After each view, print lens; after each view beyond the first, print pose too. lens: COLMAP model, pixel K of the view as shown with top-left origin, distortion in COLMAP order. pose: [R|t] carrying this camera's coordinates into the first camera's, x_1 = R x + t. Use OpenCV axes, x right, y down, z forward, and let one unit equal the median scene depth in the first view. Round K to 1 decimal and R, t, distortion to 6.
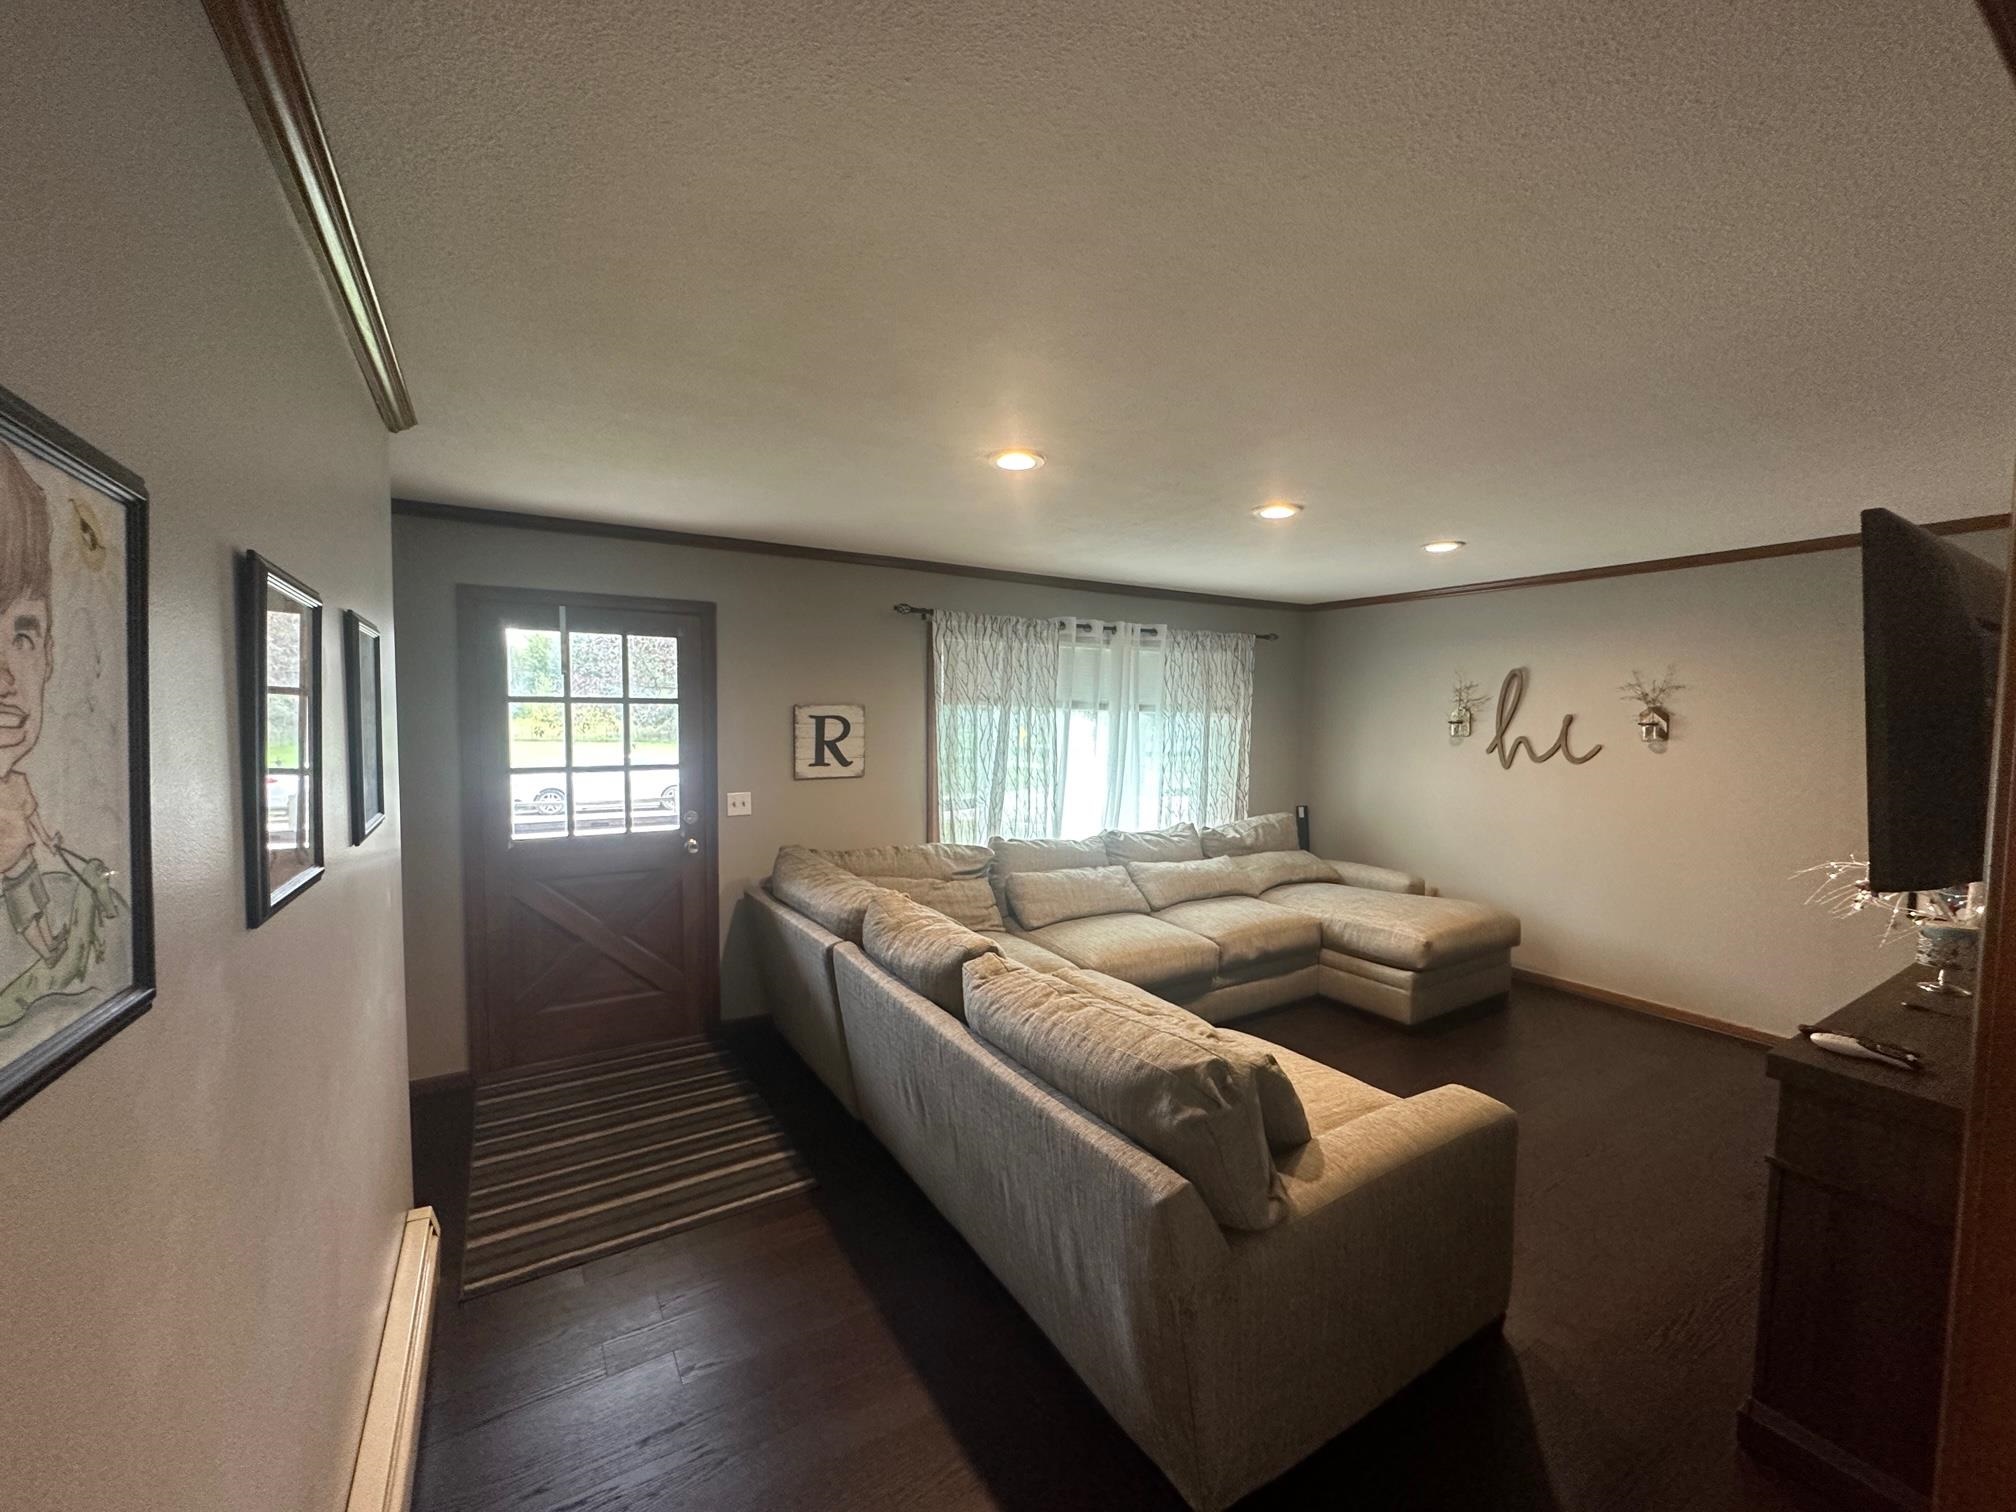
lens RADIAL K [[805.2, 0, 1009.5], [0, 805.2, 756.8], [0, 0, 1]] dist [-0.001265, 0.000574]
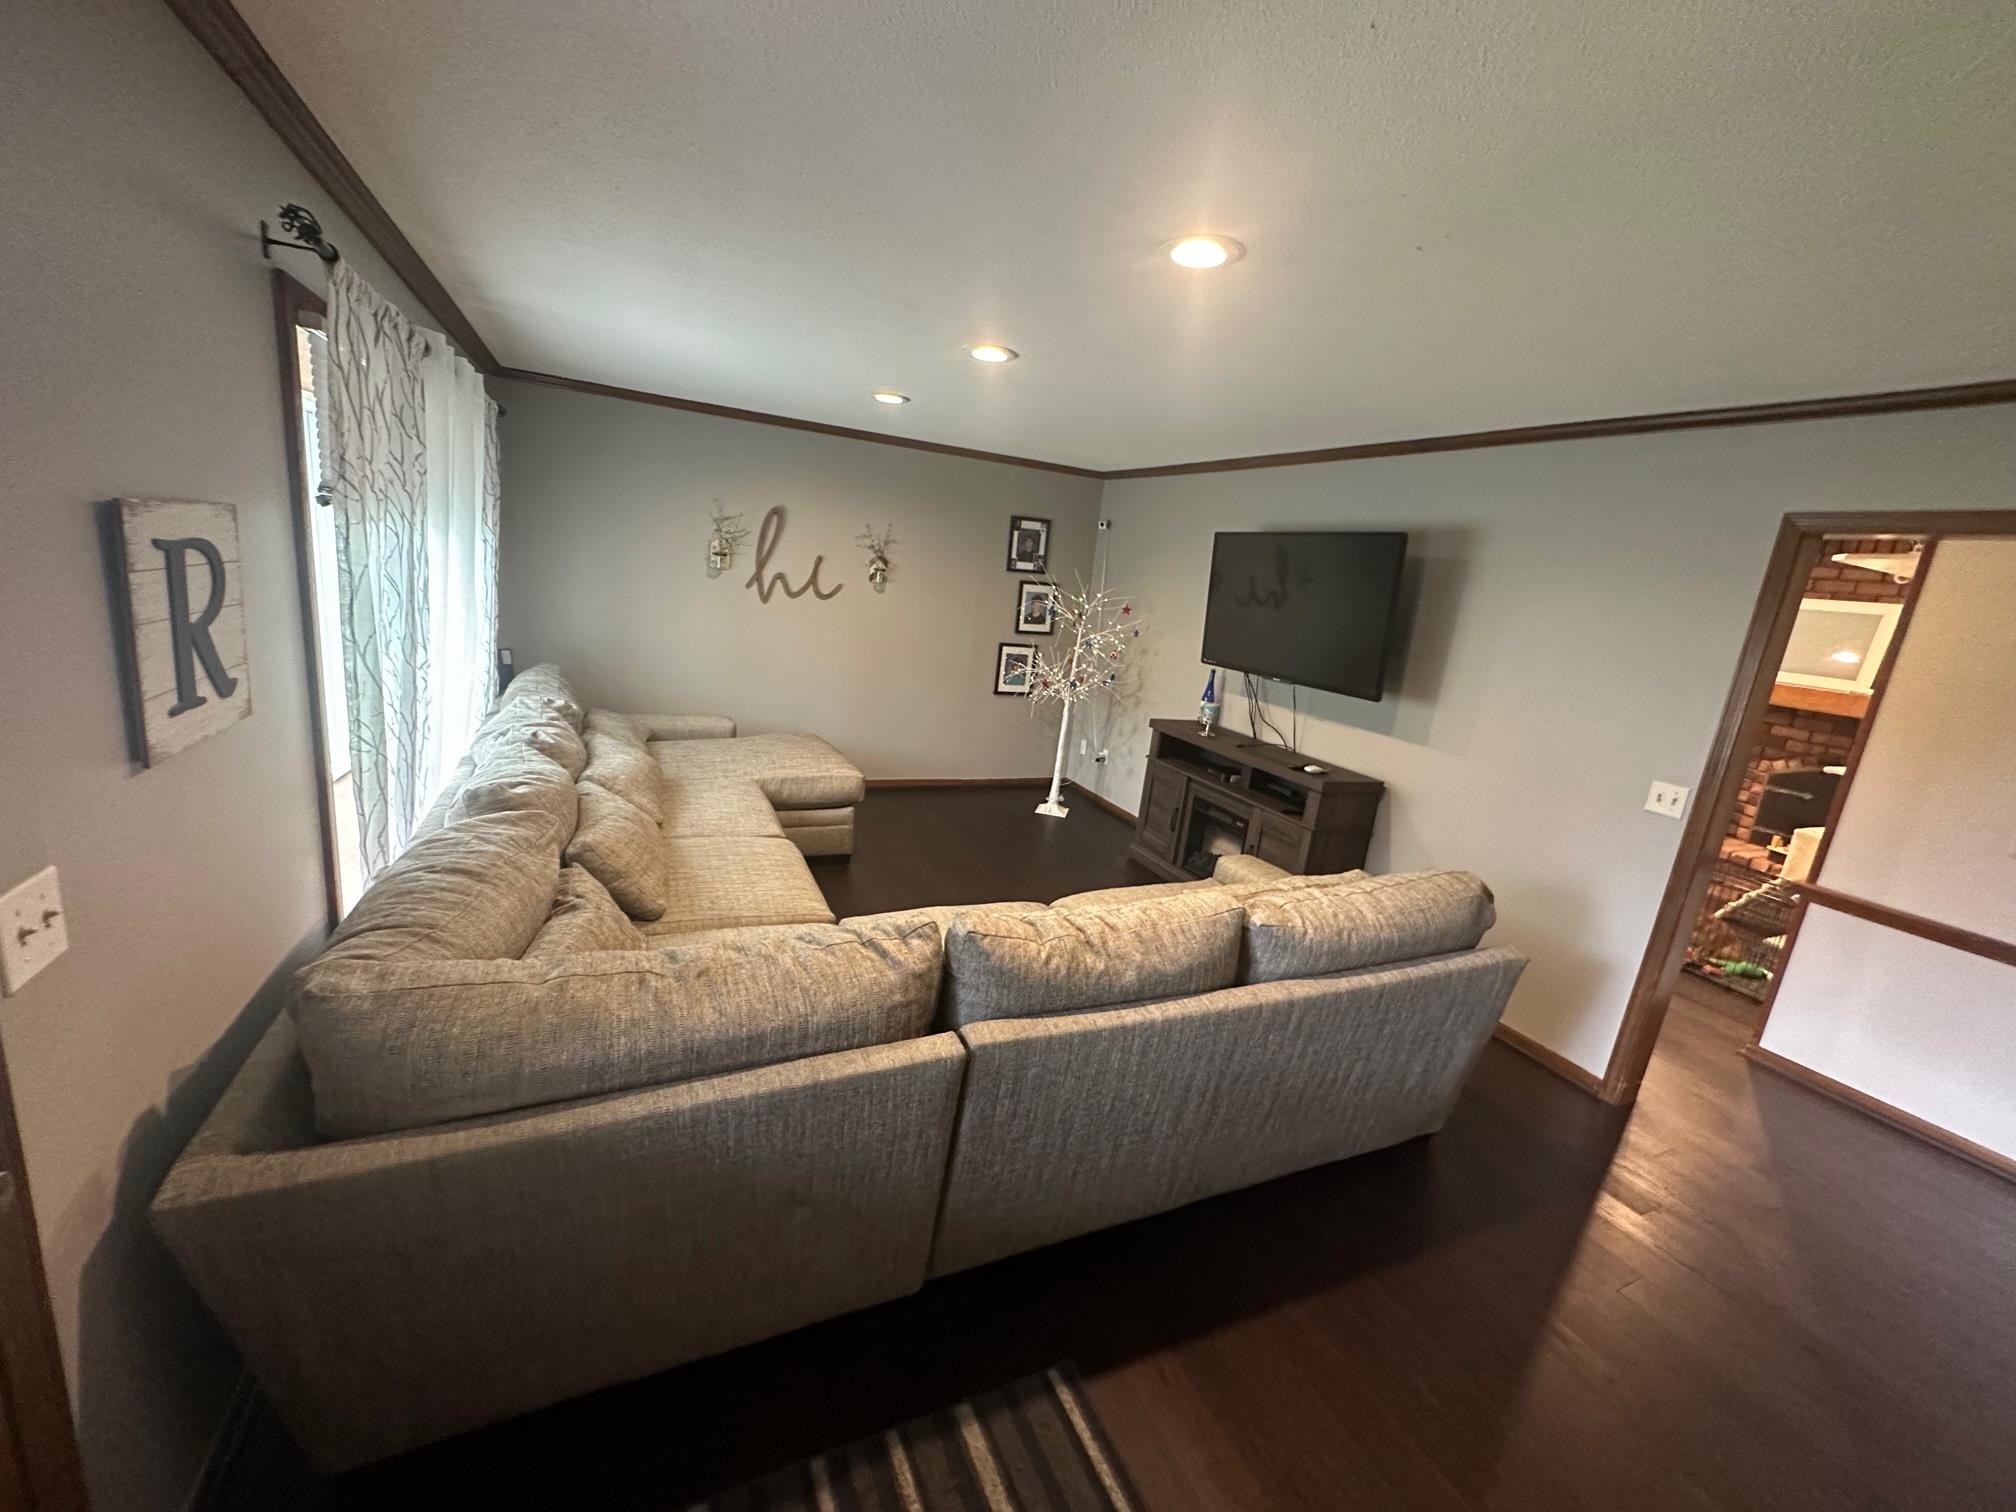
lens RADIAL K [[805.2, 0, 1003.7], [0, 805.2, 748.6], [0, 0, 1]] dist [-0.001265, 0.000574]
pose [[0.135660, -0.210365, 0.968165, -0.467960], [-0.052509, 0.974299, 0.219055, -0.053677], [-0.989363, -0.080554, 0.121127, 0.621323]]
